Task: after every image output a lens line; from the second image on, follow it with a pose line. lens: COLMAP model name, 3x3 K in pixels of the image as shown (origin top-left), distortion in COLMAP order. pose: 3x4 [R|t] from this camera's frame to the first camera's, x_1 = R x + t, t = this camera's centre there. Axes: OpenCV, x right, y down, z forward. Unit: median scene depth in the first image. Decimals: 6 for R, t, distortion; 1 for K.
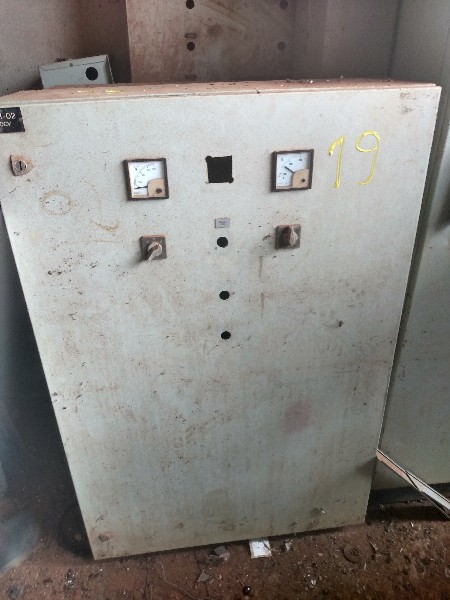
lens RADIAL K [[456.8, 0, 234.7], [0, 456.8, 300.9], [0, 0, 1]] dist [0.080722, -0.157877]
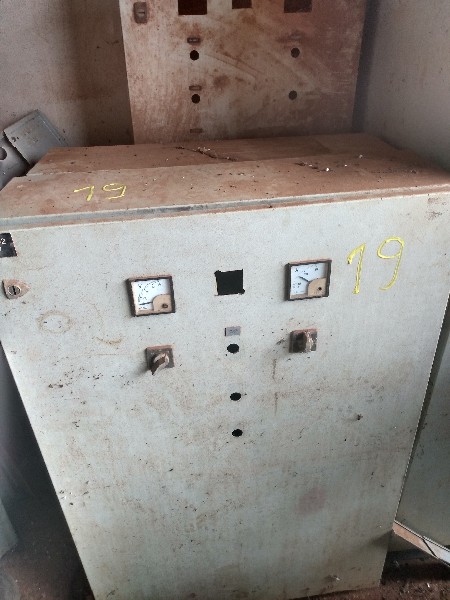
lens RADIAL K [[455.1, 0, 236.1], [0, 455.1, 295.8], [0, 0, 1]] dist [0.046630, -0.059155]
pose [[0.999860, -0.009967, -0.013419, -0.005473], [0.010647, 0.998609, 0.051632, -0.221321], [0.012885, -0.051768, 0.998576, 0.060241]]
